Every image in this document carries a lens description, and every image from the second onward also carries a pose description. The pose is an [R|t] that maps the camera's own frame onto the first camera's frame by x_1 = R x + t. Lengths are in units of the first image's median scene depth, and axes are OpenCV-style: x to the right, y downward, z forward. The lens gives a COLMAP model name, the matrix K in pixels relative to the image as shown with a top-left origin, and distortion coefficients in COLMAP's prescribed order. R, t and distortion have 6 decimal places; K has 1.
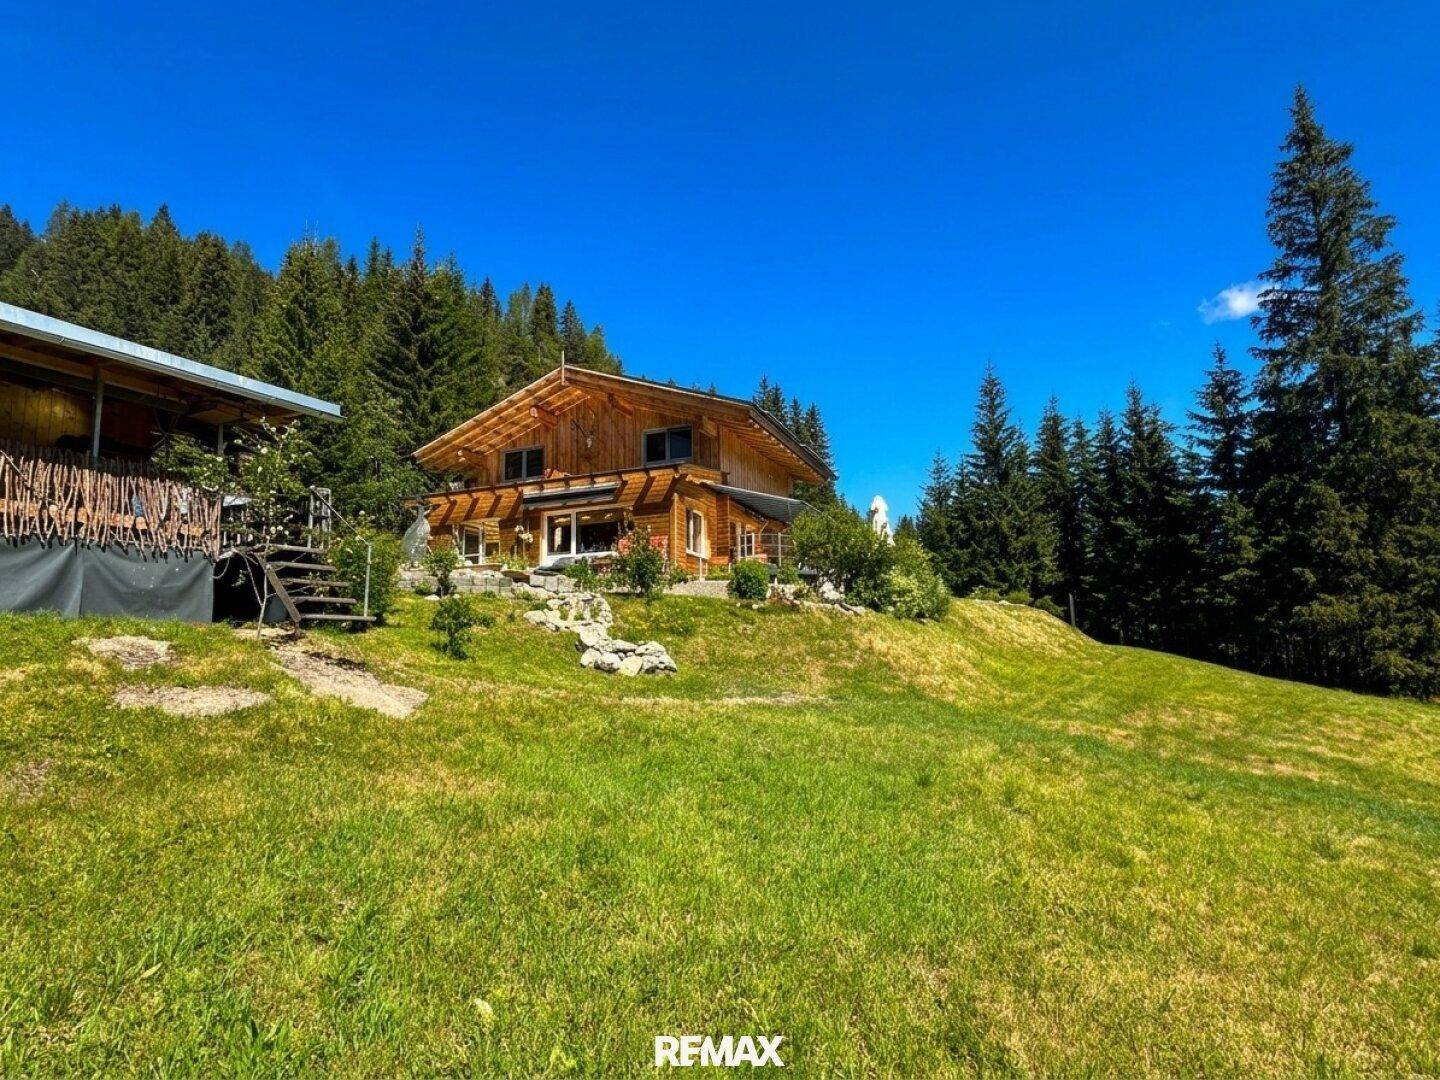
lens RADIAL K [[768.0, 0, 718.3], [0, 768.0, 546.5], [0, 0, 1]] dist [0.001312, -0.009016]
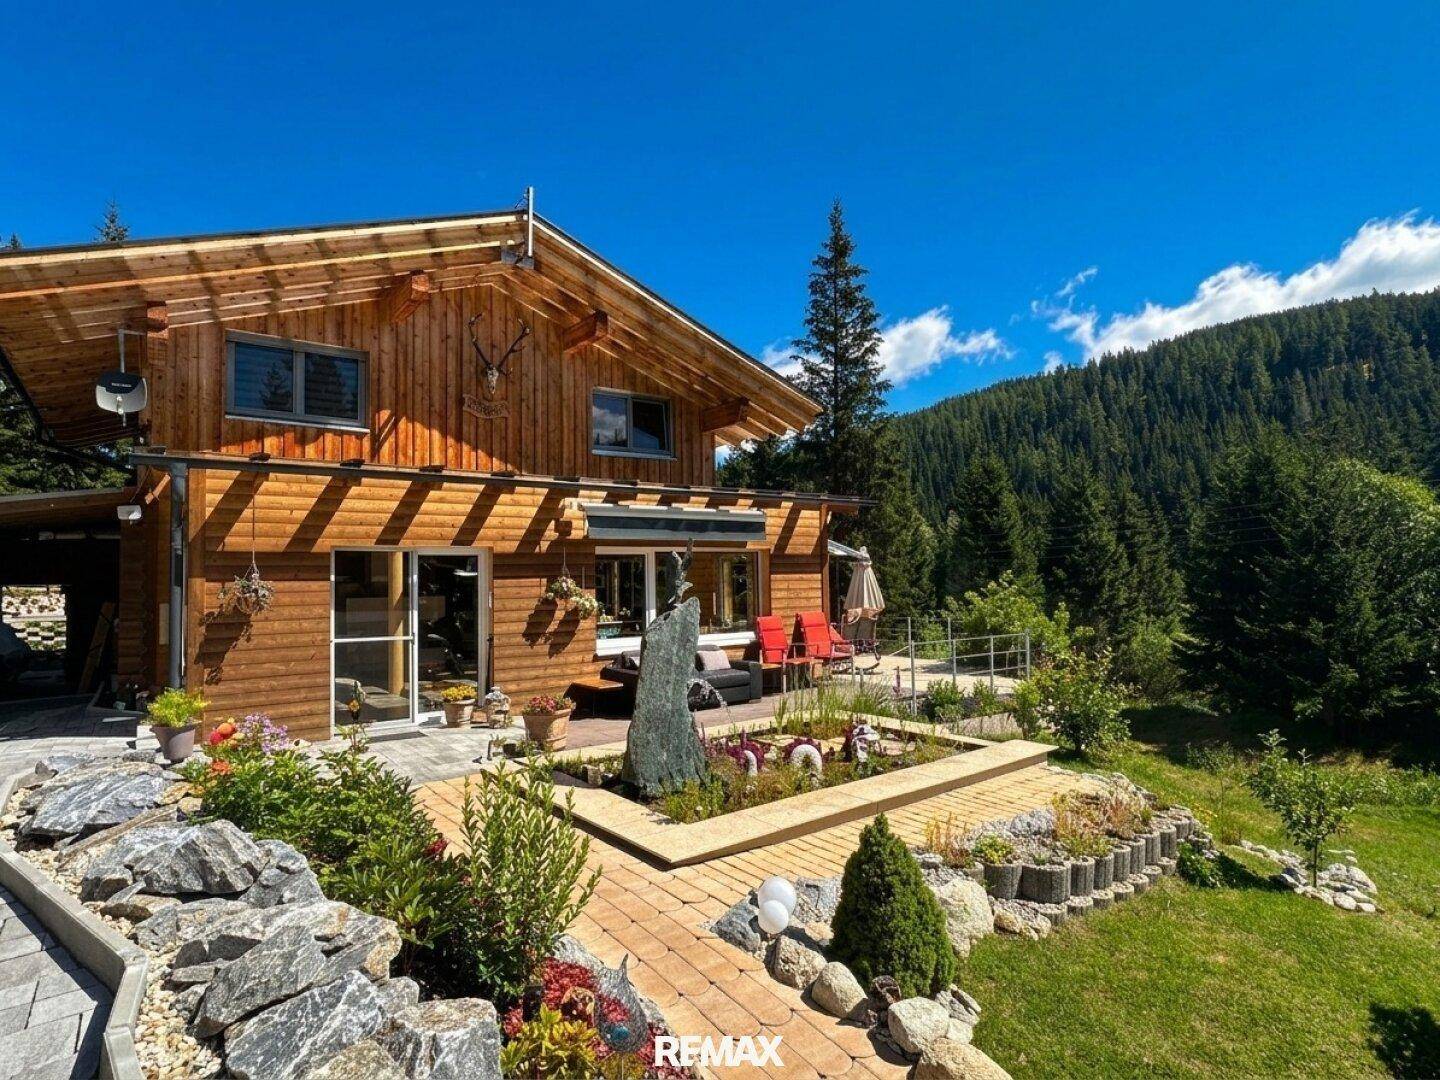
lens RADIAL K [[770.7, 0, 717.3], [0, 770.7, 541.9], [0, 0, 1]] dist [0.000473, 0.000848]
pose [[0.522808, 0.054785, 0.850688, -0.559630], [-0.115695, 0.993259, 0.007136, -0.057381], [-0.844563, -0.102151, 0.525623, 0.664159]]
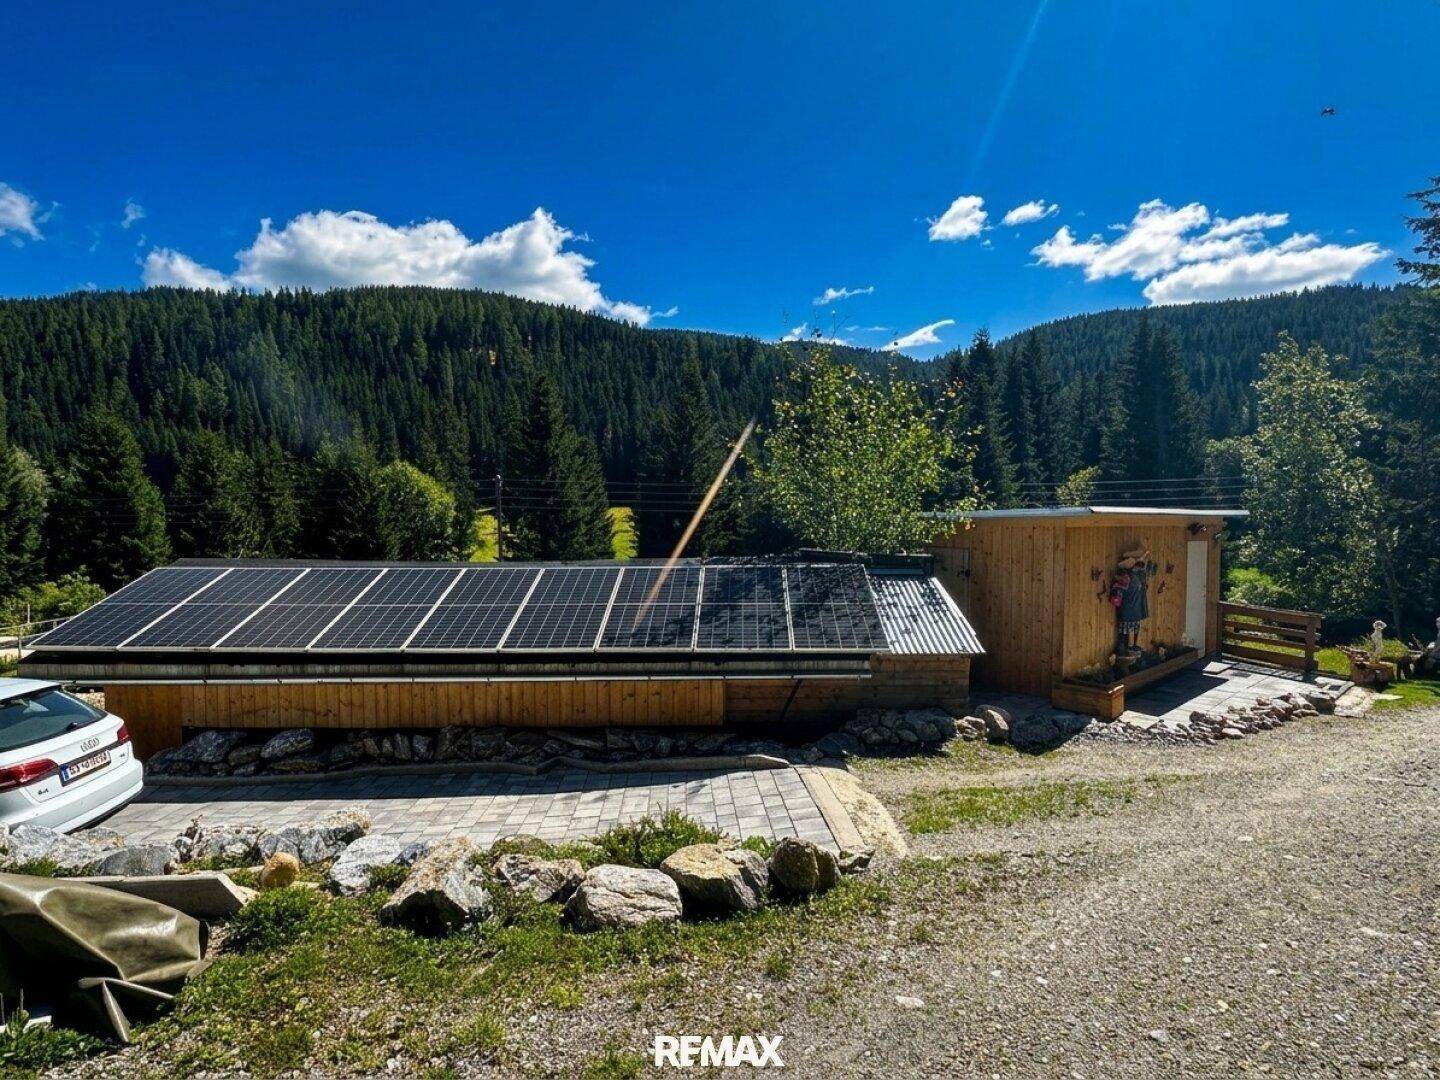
lens RADIAL K [[770.7, 0, 717.3], [0, 770.7, 541.9], [0, 0, 1]] dist [0.000473, 0.000848]
pose [[-0.416975, -0.012529, 0.908831, -1.000040], [-0.121021, 0.991767, -0.041853, -0.139678], [-0.900825, -0.127439, -0.415059, 0.503953]]
